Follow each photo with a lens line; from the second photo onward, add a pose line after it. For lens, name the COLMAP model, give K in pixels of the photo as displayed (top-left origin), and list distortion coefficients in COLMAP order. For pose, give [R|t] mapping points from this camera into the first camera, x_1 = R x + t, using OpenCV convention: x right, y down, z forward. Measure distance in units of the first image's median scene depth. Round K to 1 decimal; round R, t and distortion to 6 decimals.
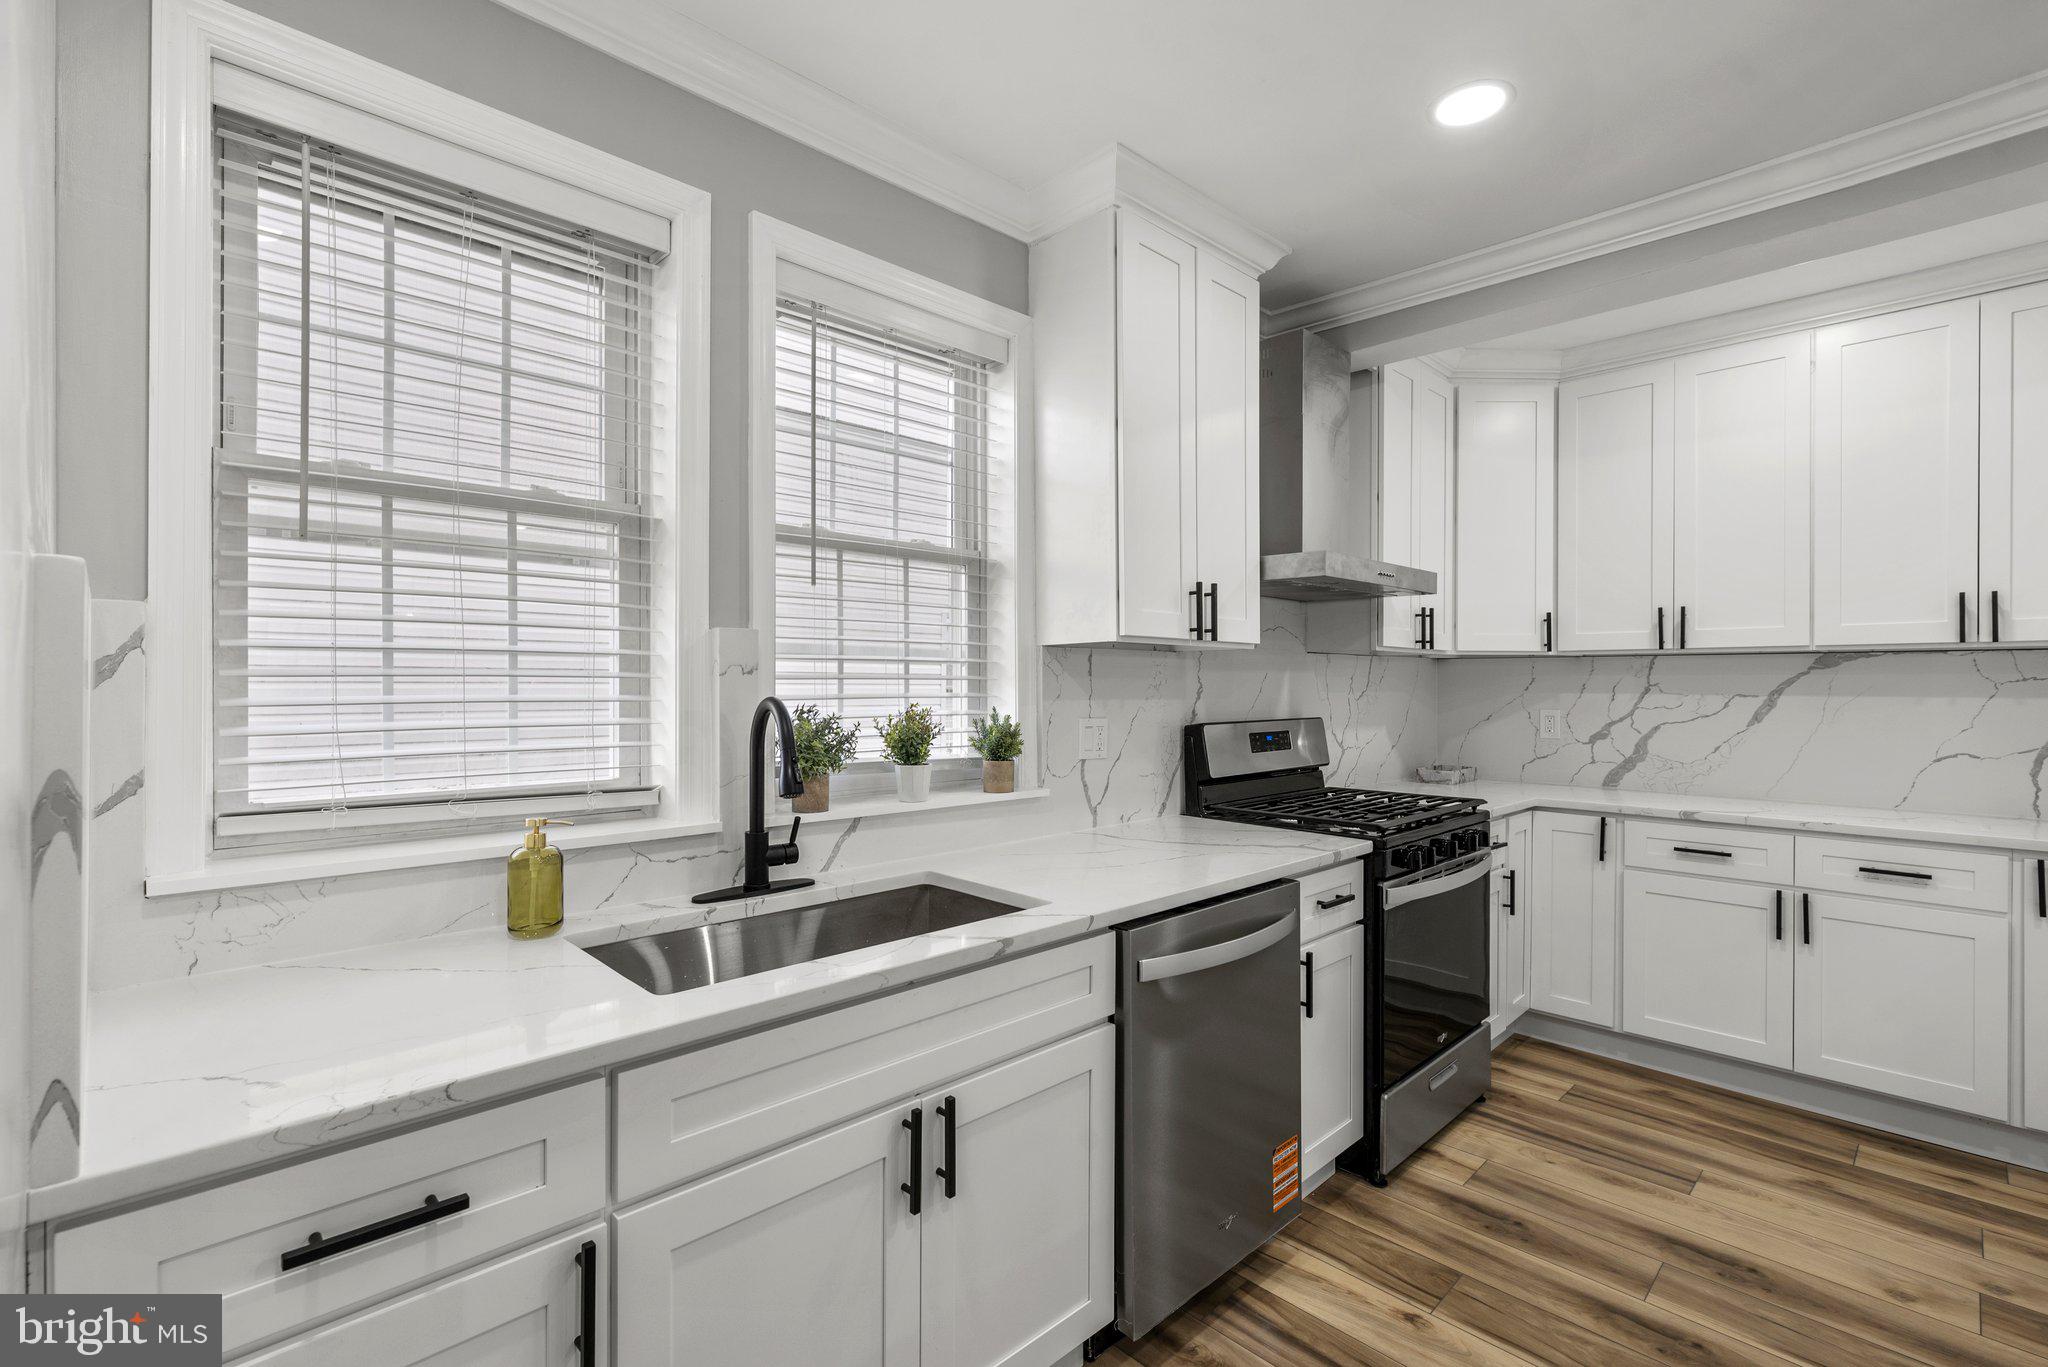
lens RADIAL K [[917.7, 0, 1035.2], [0, 917.7, 686.6], [0, 0, 1]] dist [0.005755, -0.000062]
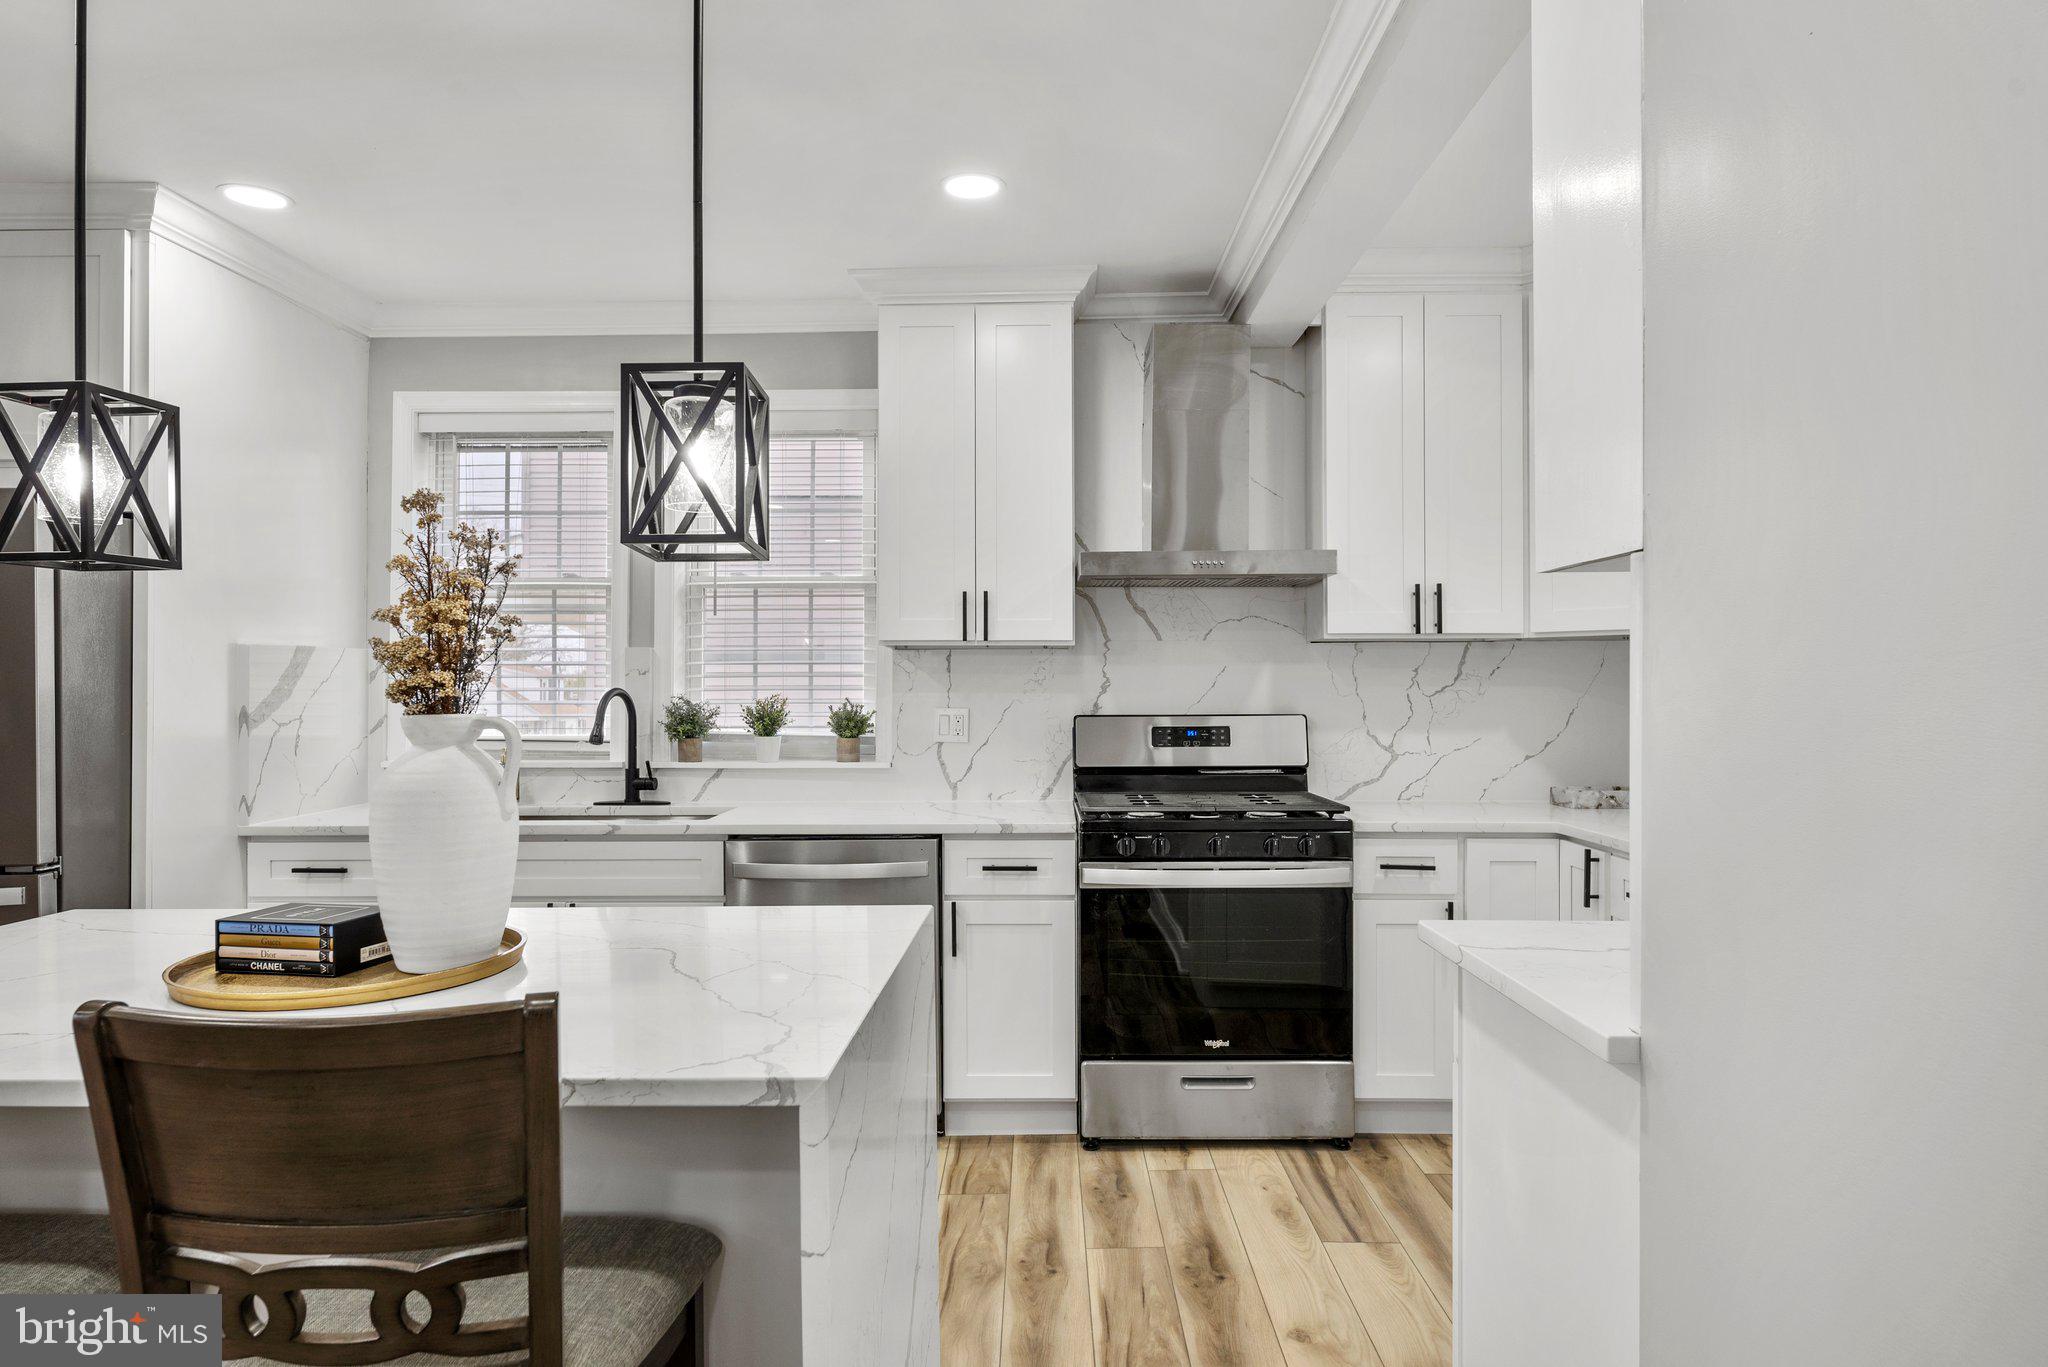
lens RADIAL K [[1215.2, 0, 1031.8], [0, 1215.2, 682.3], [0, 0, 1]] dist [0.003617, -0.003475]
pose [[0.705604, -0.008524, -0.708555, 1.361542], [0.002532, 0.999952, -0.009508, 0.017961], [0.708602, 0.004915, 0.705592, -0.038181]]
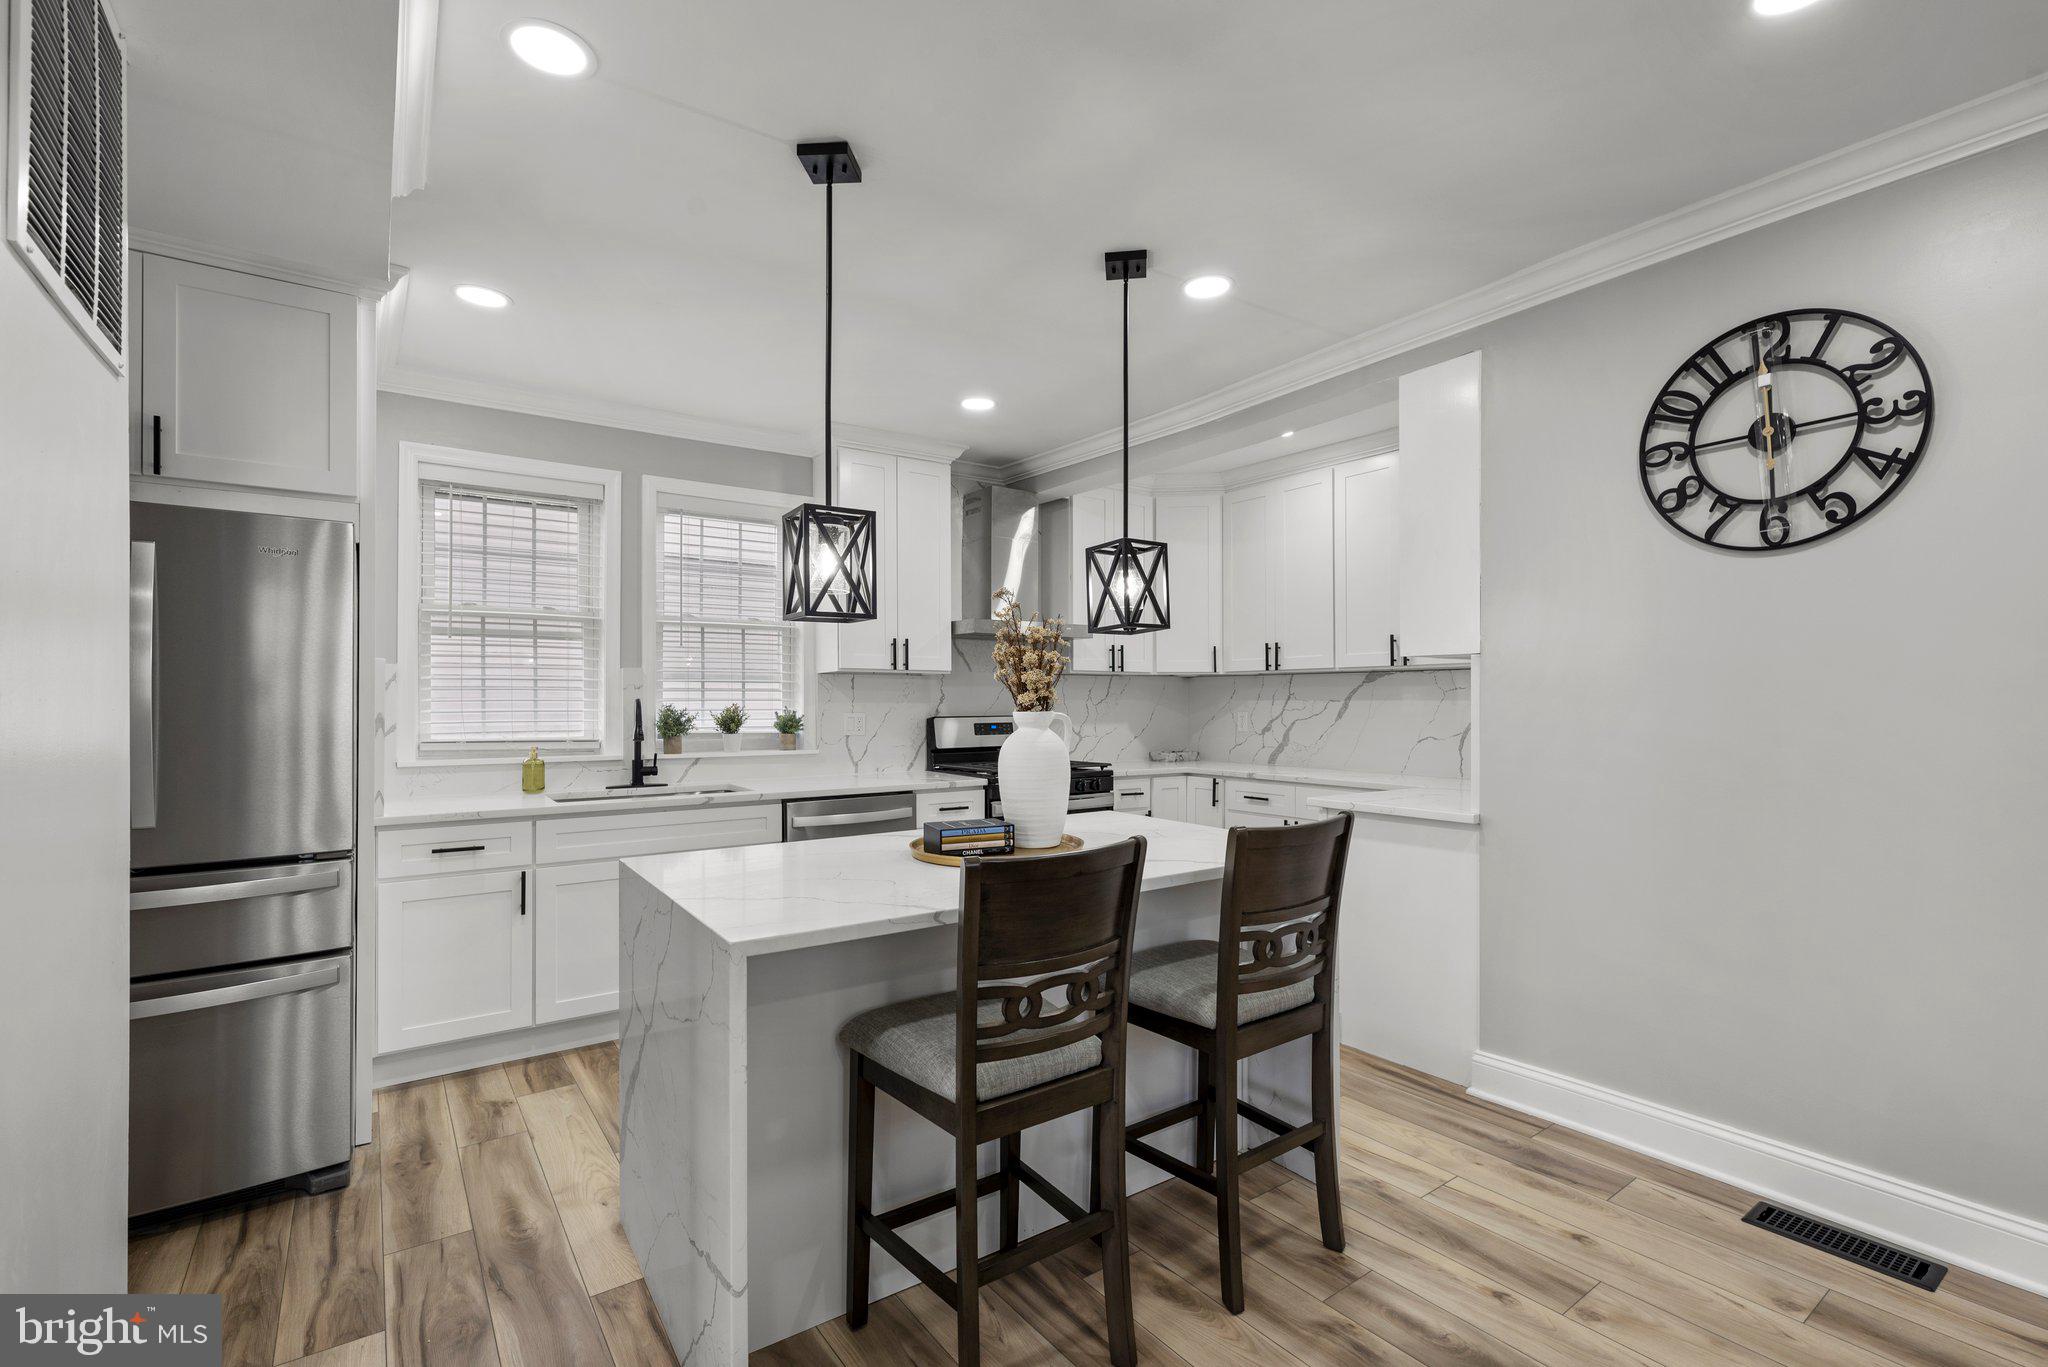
lens RADIAL K [[917.7, 0, 1032.3], [0, 917.7, 697.5], [0, 0, 1]] dist [0.005755, -0.000062]
pose [[0.988392, -0.004481, -0.151861, 0.744373], [0.003268, 0.999961, -0.008237, 0.022158], [0.151892, 0.007645, 0.988367, -0.799250]]
